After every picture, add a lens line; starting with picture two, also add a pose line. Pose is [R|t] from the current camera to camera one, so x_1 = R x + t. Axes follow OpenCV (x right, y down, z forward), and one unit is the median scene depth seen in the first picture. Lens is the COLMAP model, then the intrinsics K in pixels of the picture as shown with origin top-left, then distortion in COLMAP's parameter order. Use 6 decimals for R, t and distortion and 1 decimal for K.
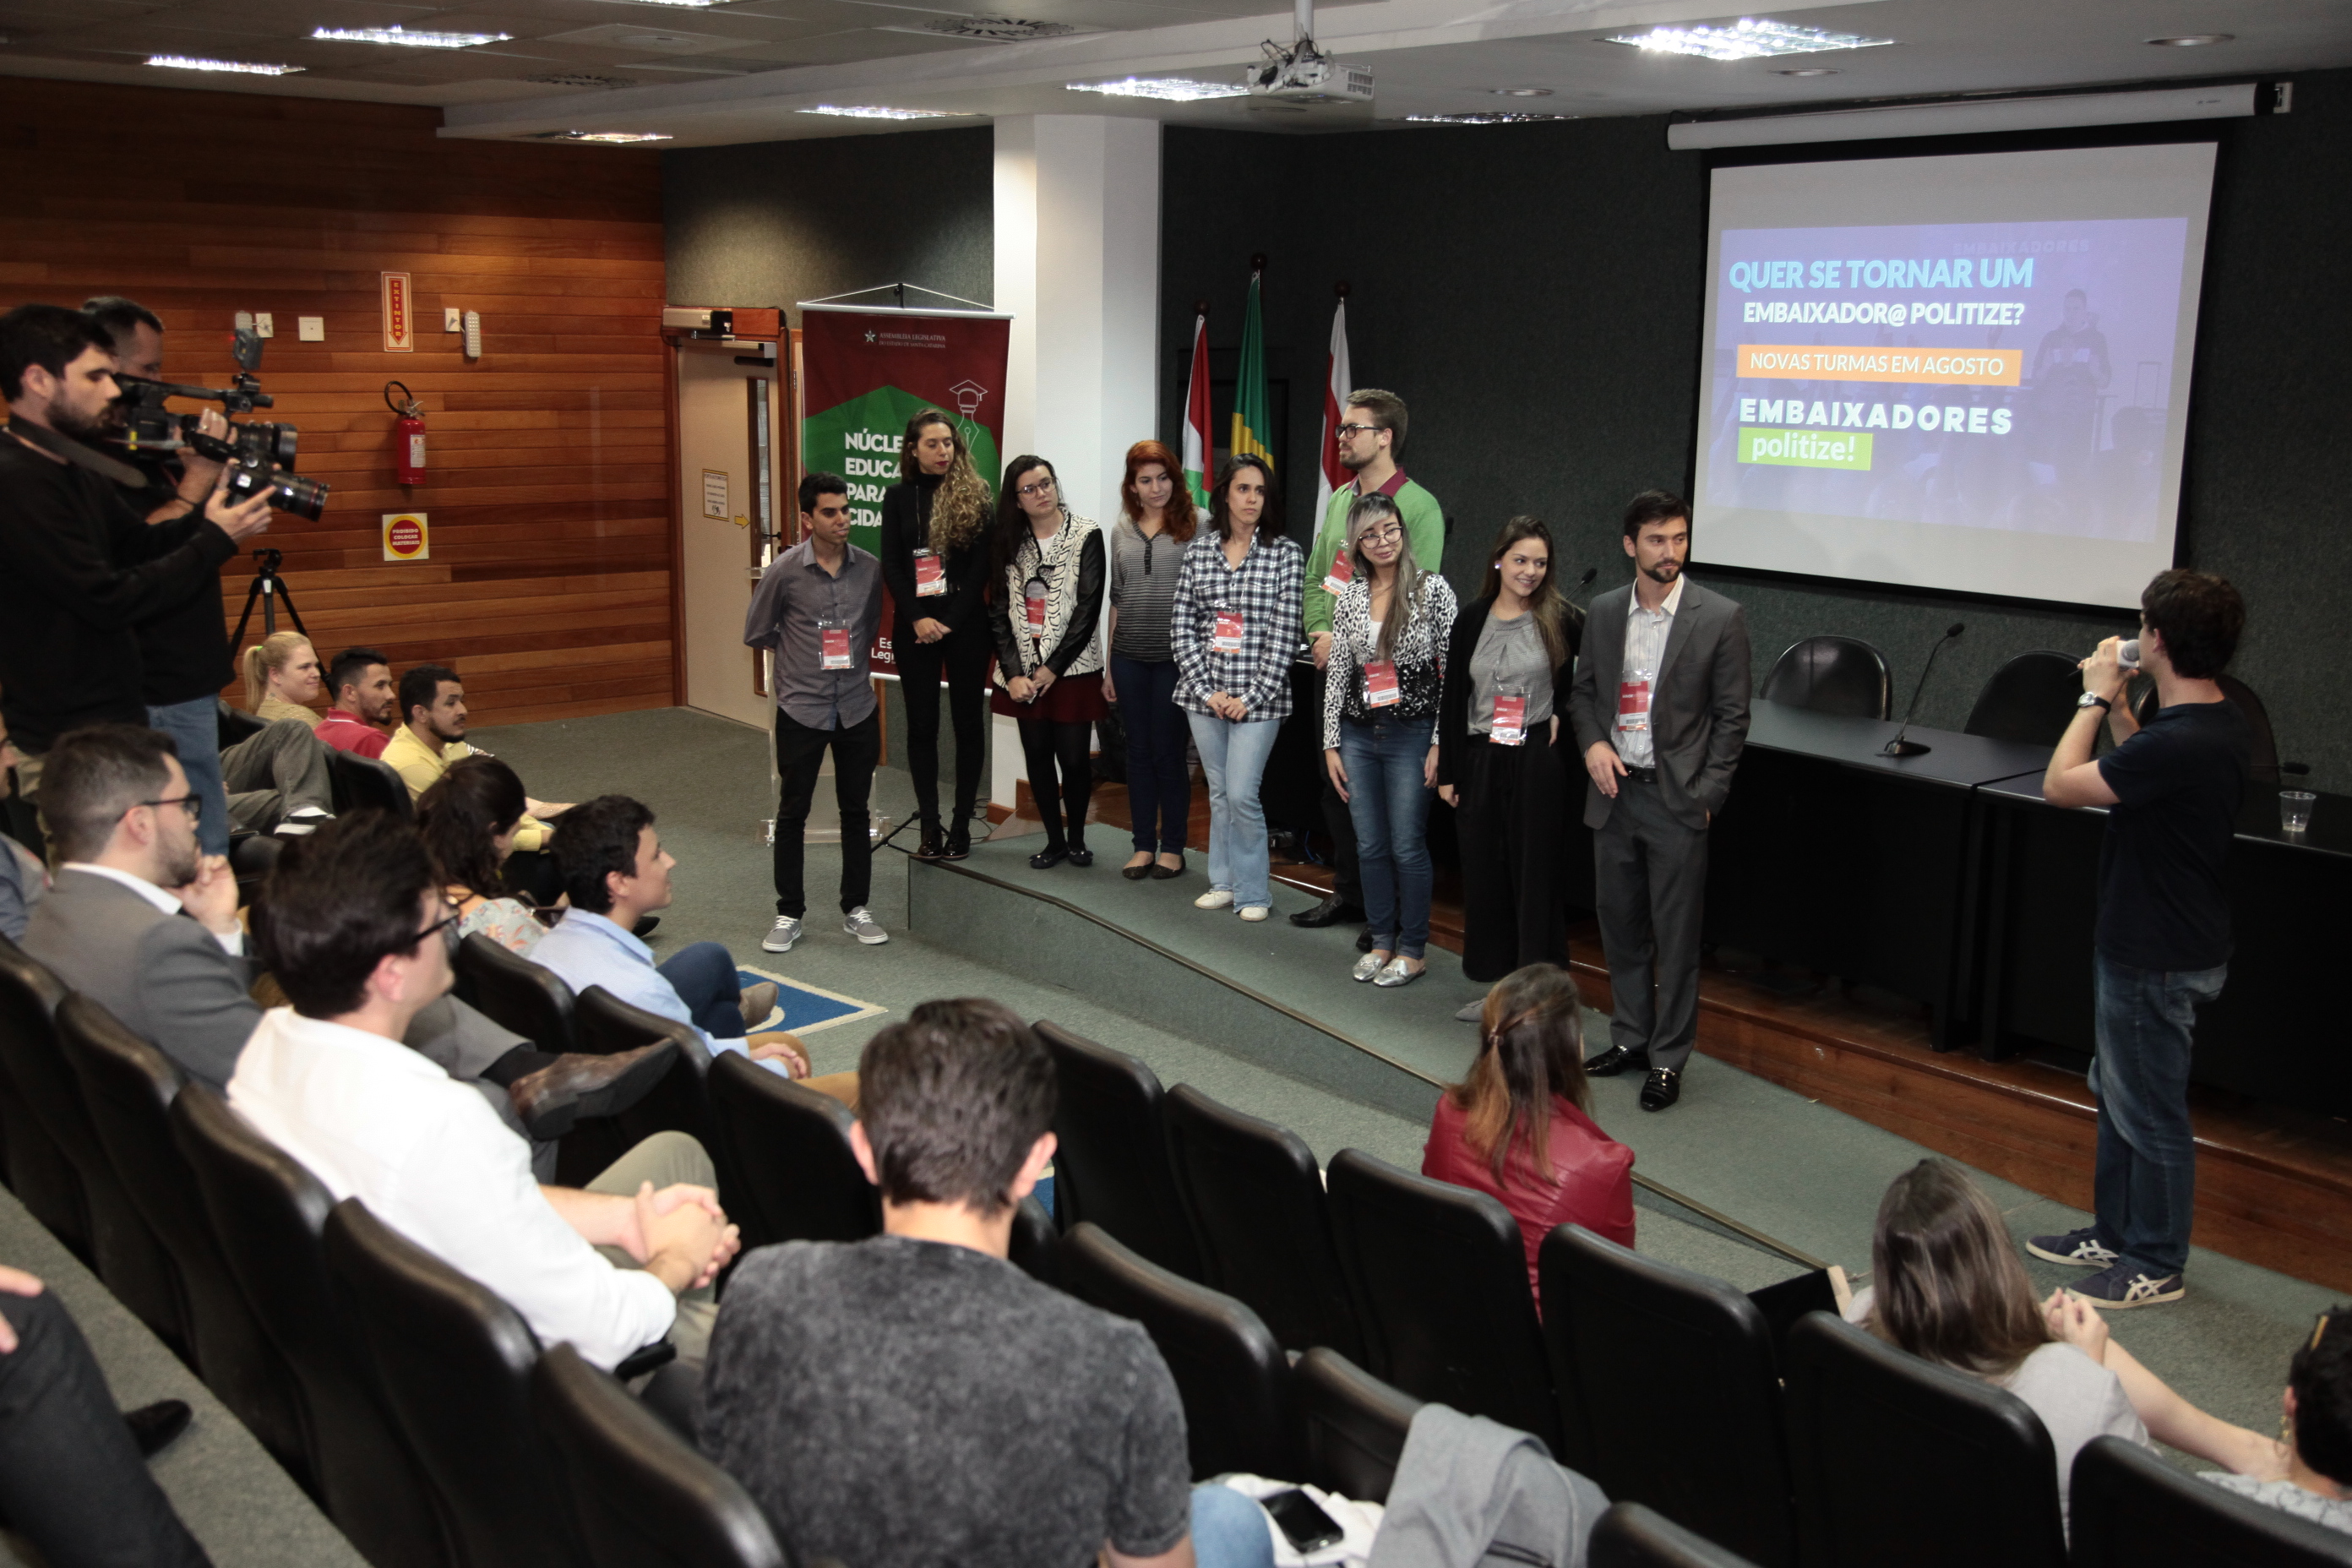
lens RADIAL K [[2434.9, 0, 1153.2], [0, 2434.9, 789.7], [0, 0, 1]] dist [0.041122, 0.000000]
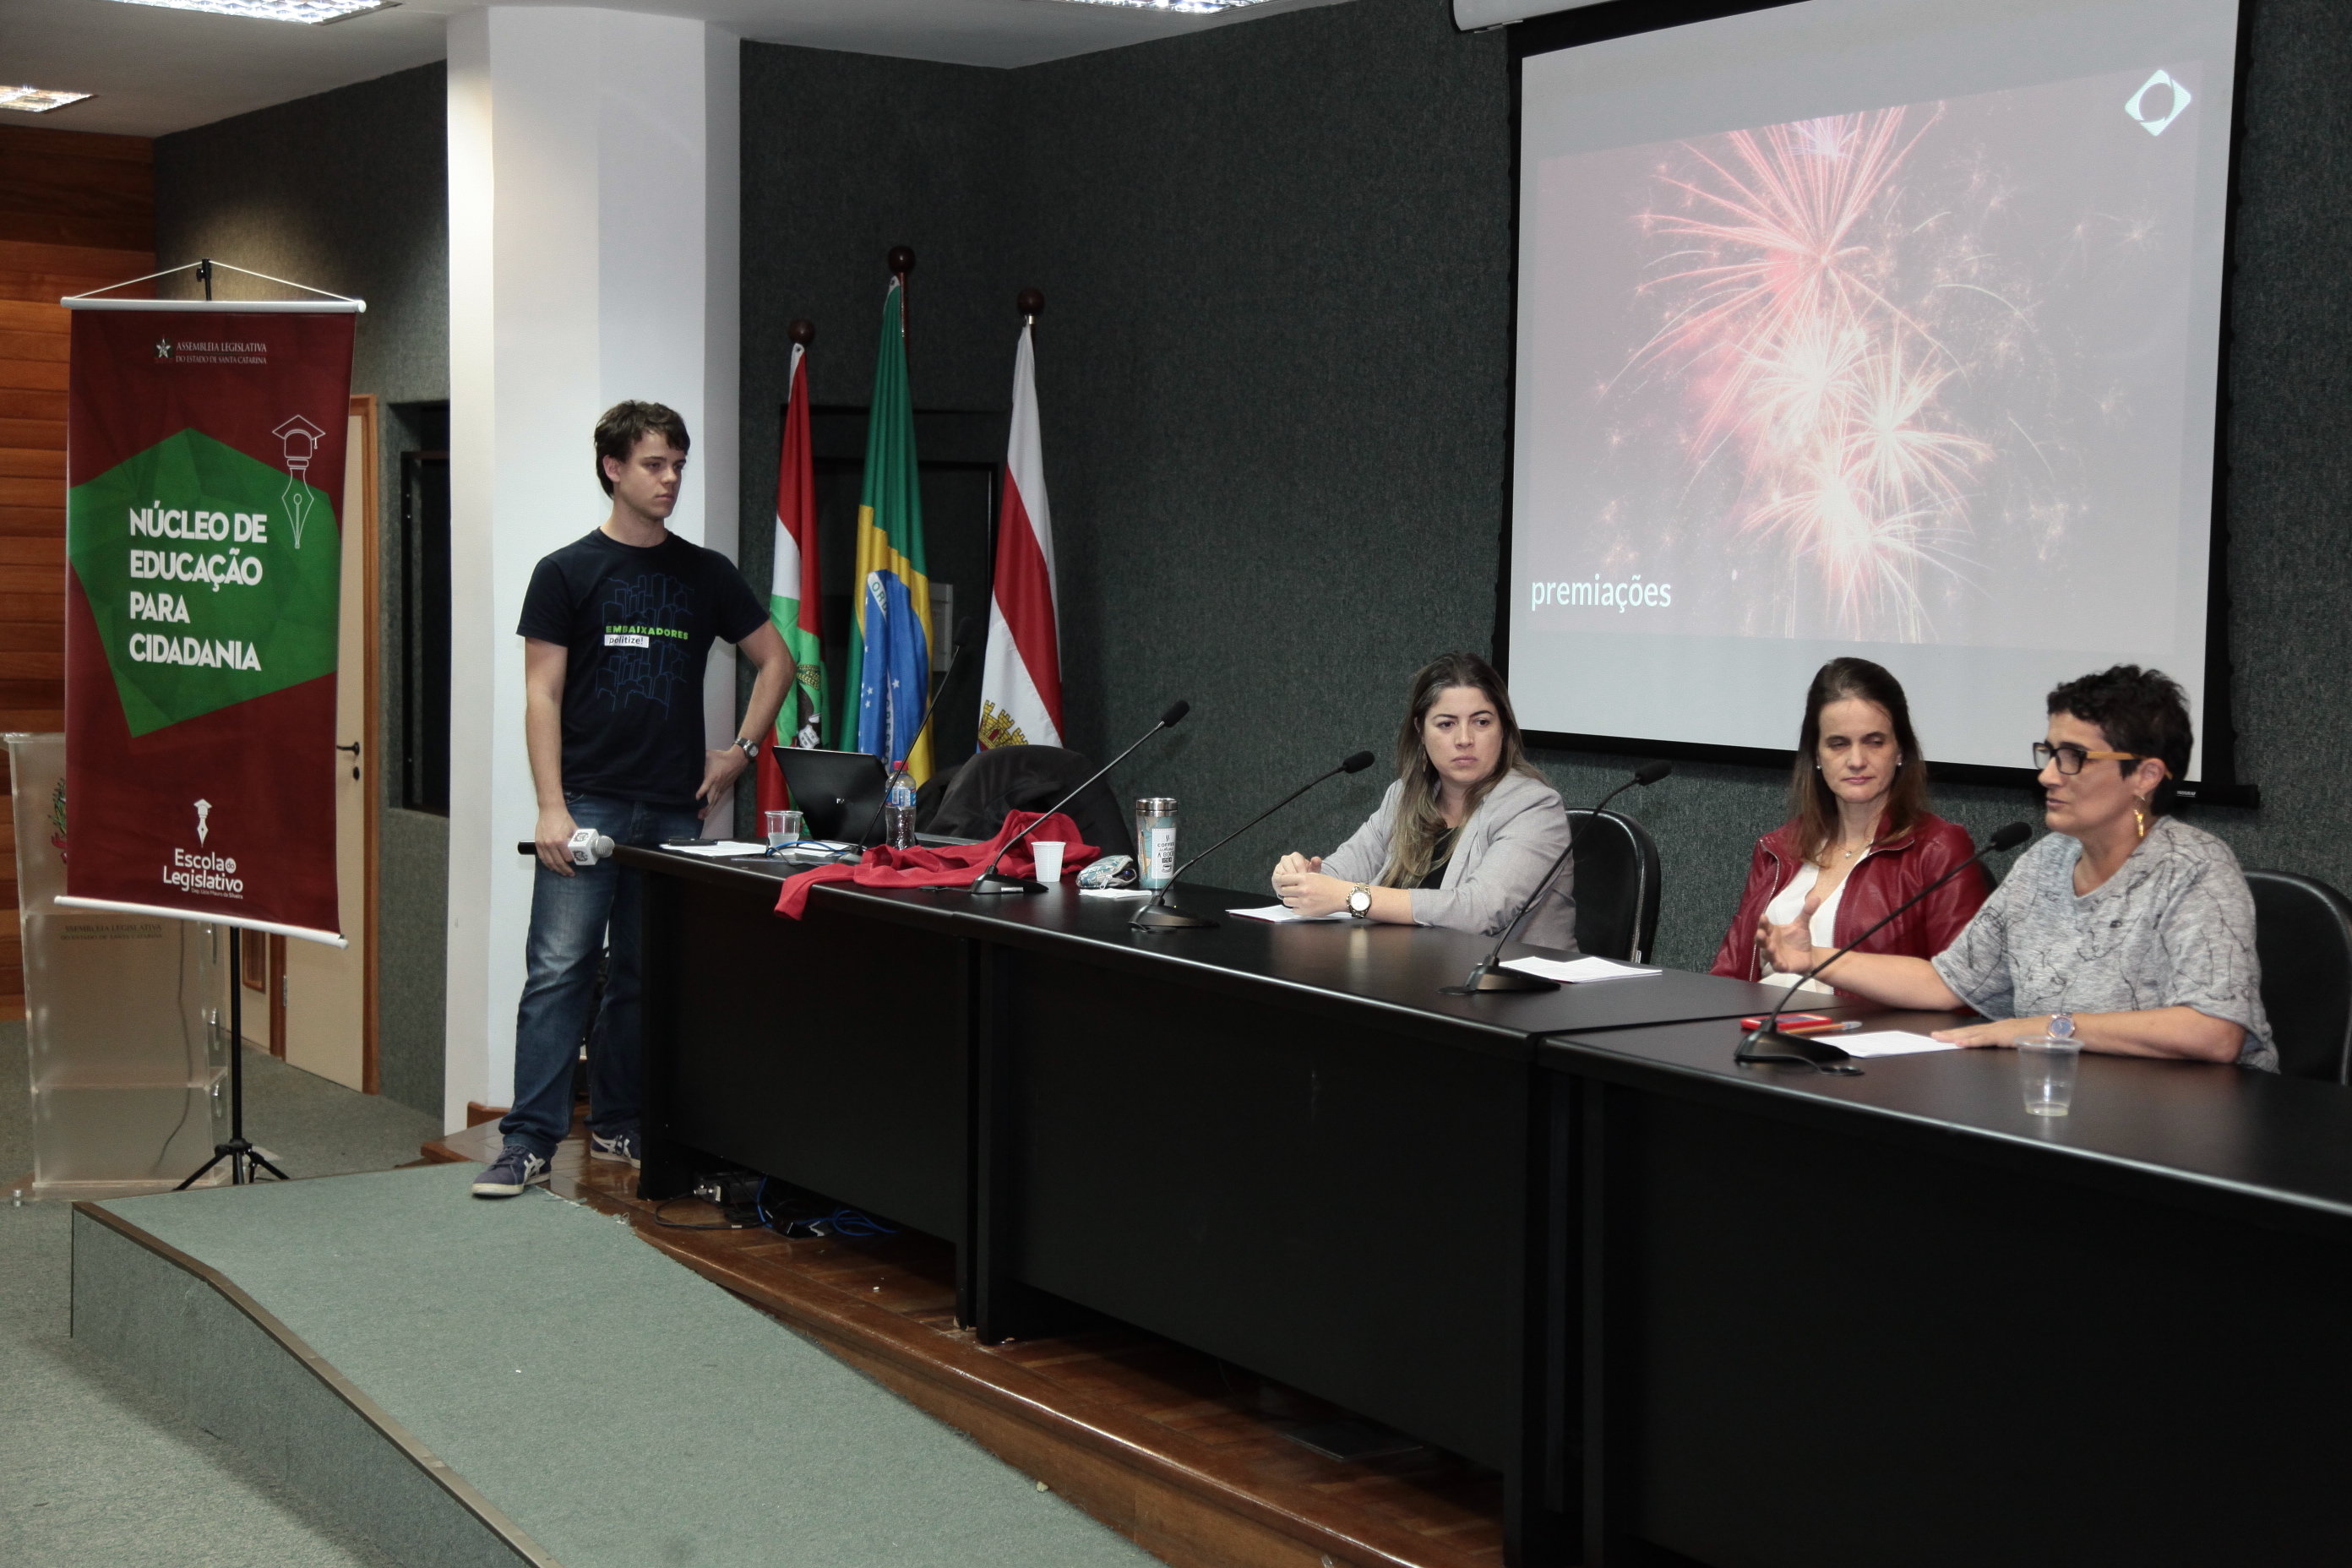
lens RADIAL K [[3443.3, 0, 1206.3], [0, 3443.3, 811.1], [0, 0, 1]] dist [0.169523, 0.000000]
pose [[0.993128, 0.011840, -0.116432, 0.245920], [-0.026806, 0.991434, -0.127830, 0.032275], [0.113921, 0.130072, 0.984938, 0.191124]]
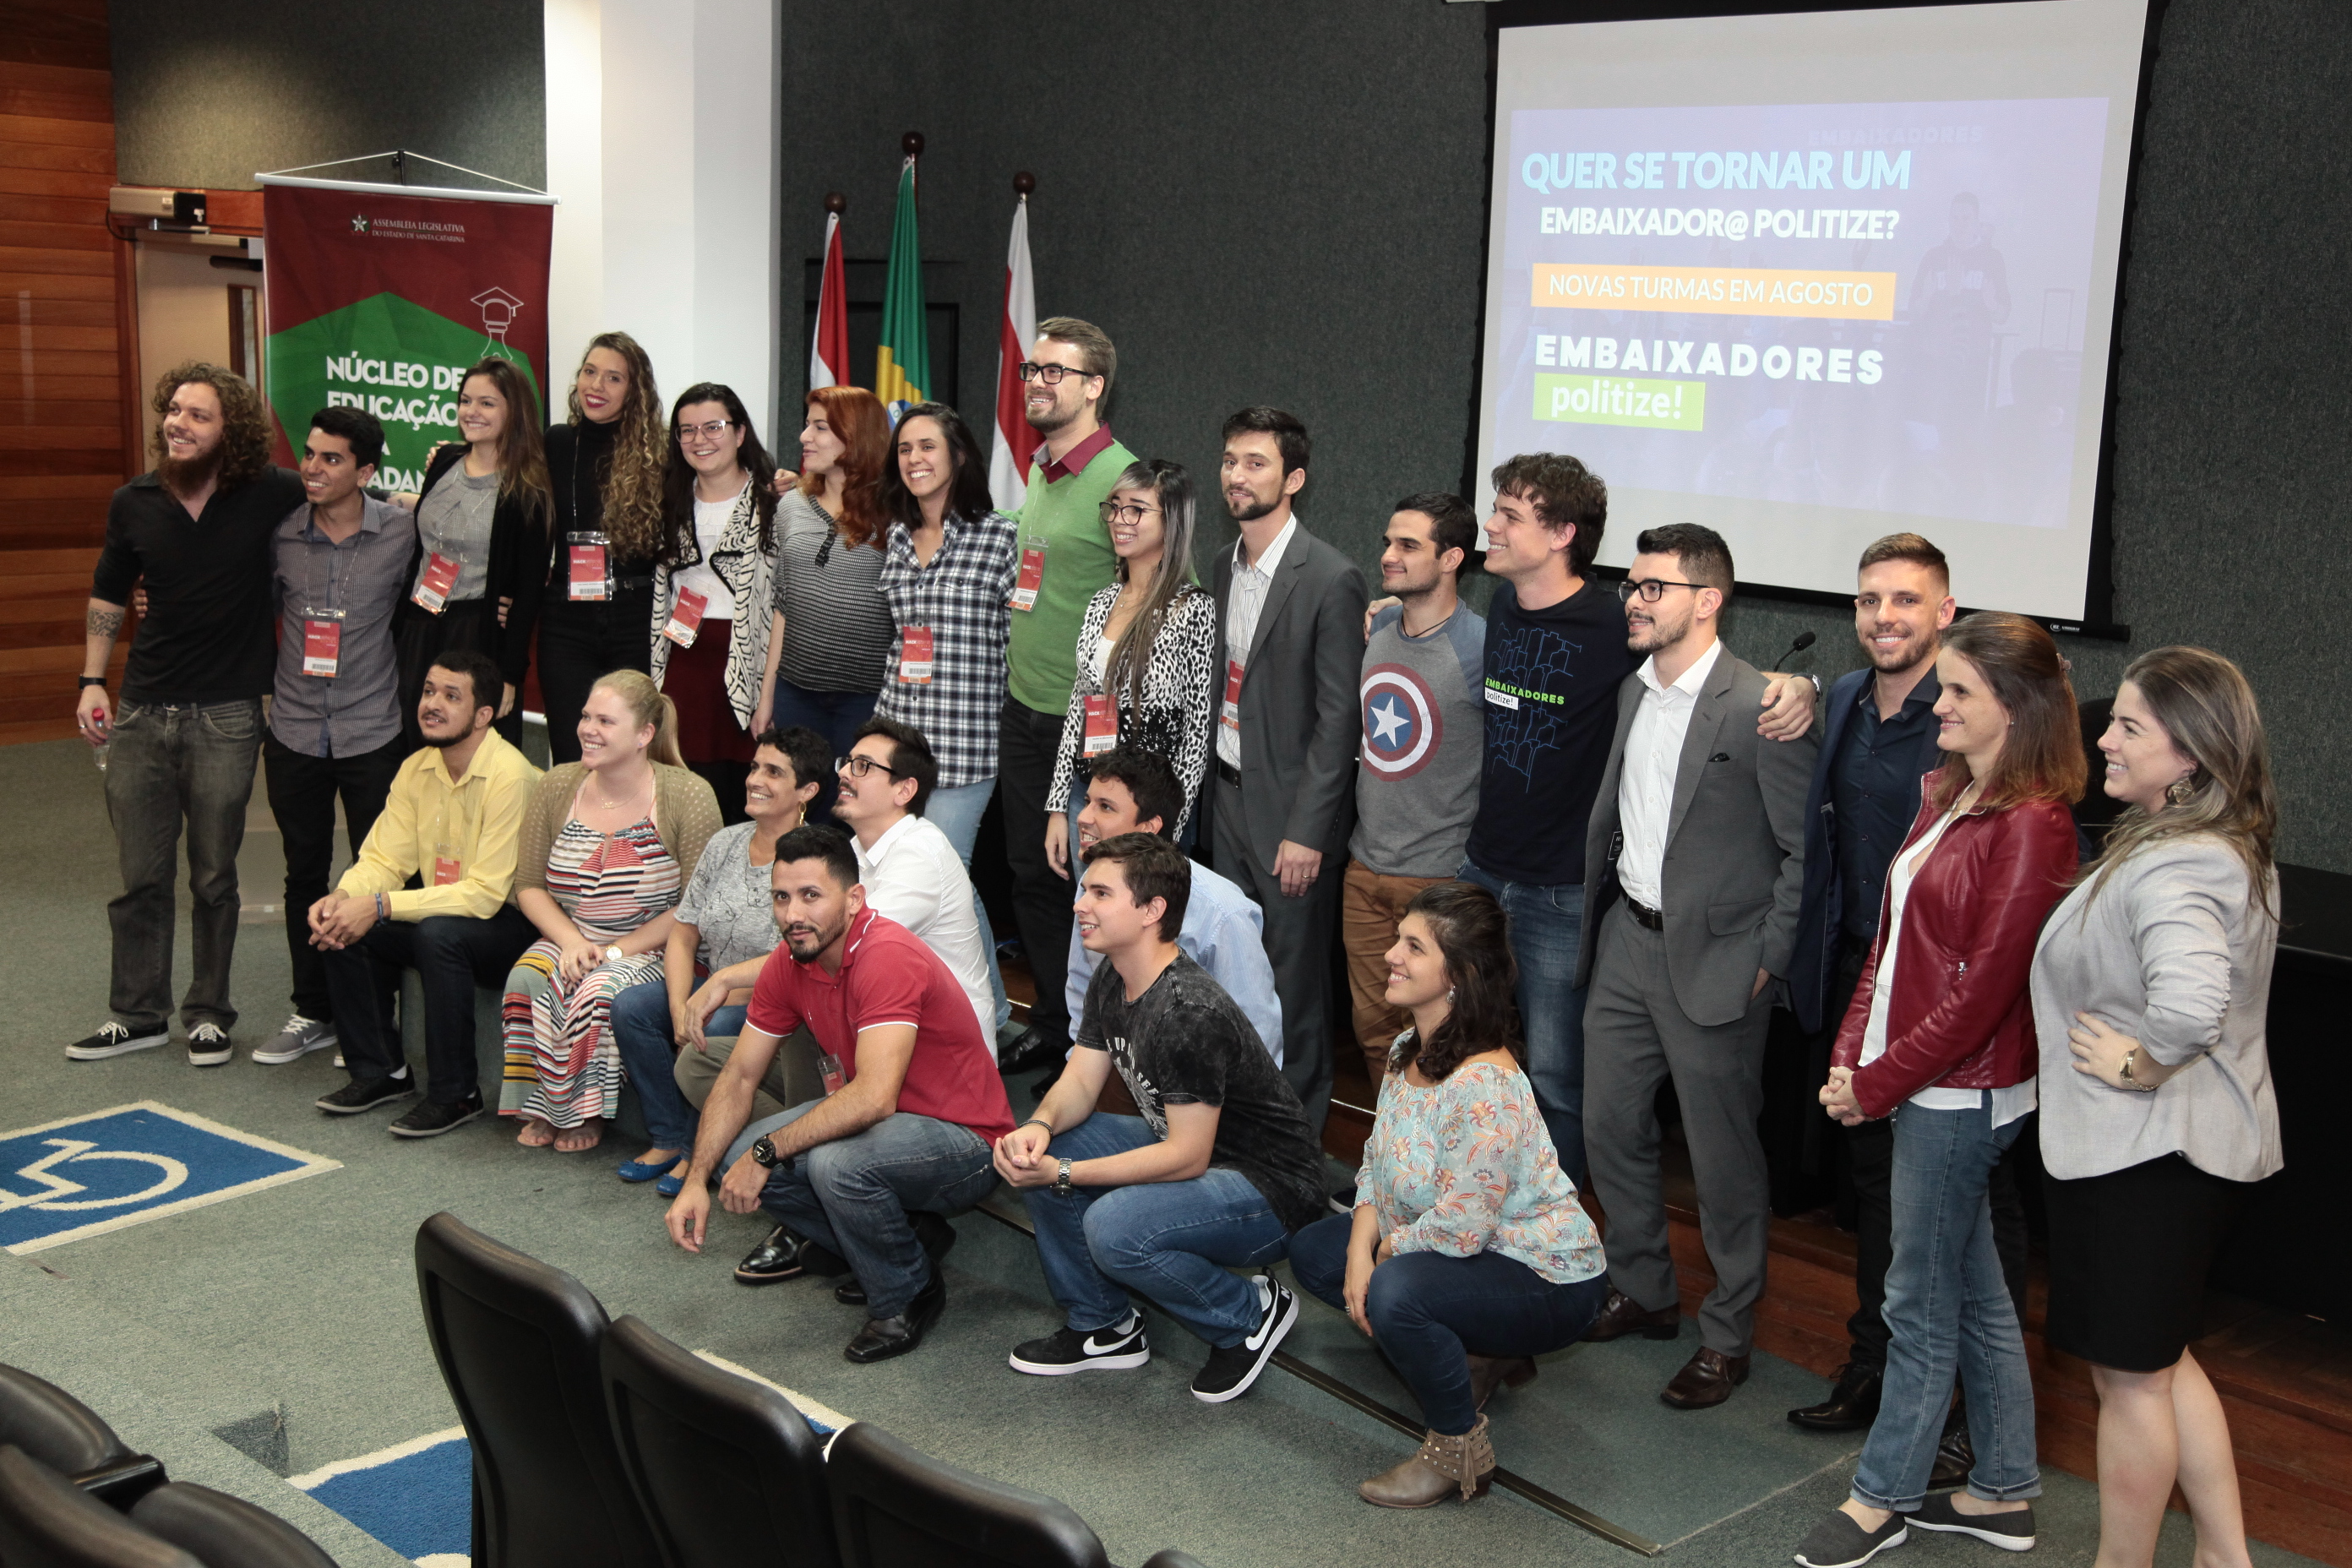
lens RADIAL K [[2955.2, 0, 1184.7], [0, 2955.2, 791.1], [0, 0, 1]] dist [0.117359, 0.000000]
pose [[0.995103, 0.003424, 0.098784, 0.040777], [-0.001971, 0.999888, -0.014805, -0.004966], [-0.098824, 0.014538, 0.994999, 0.096235]]
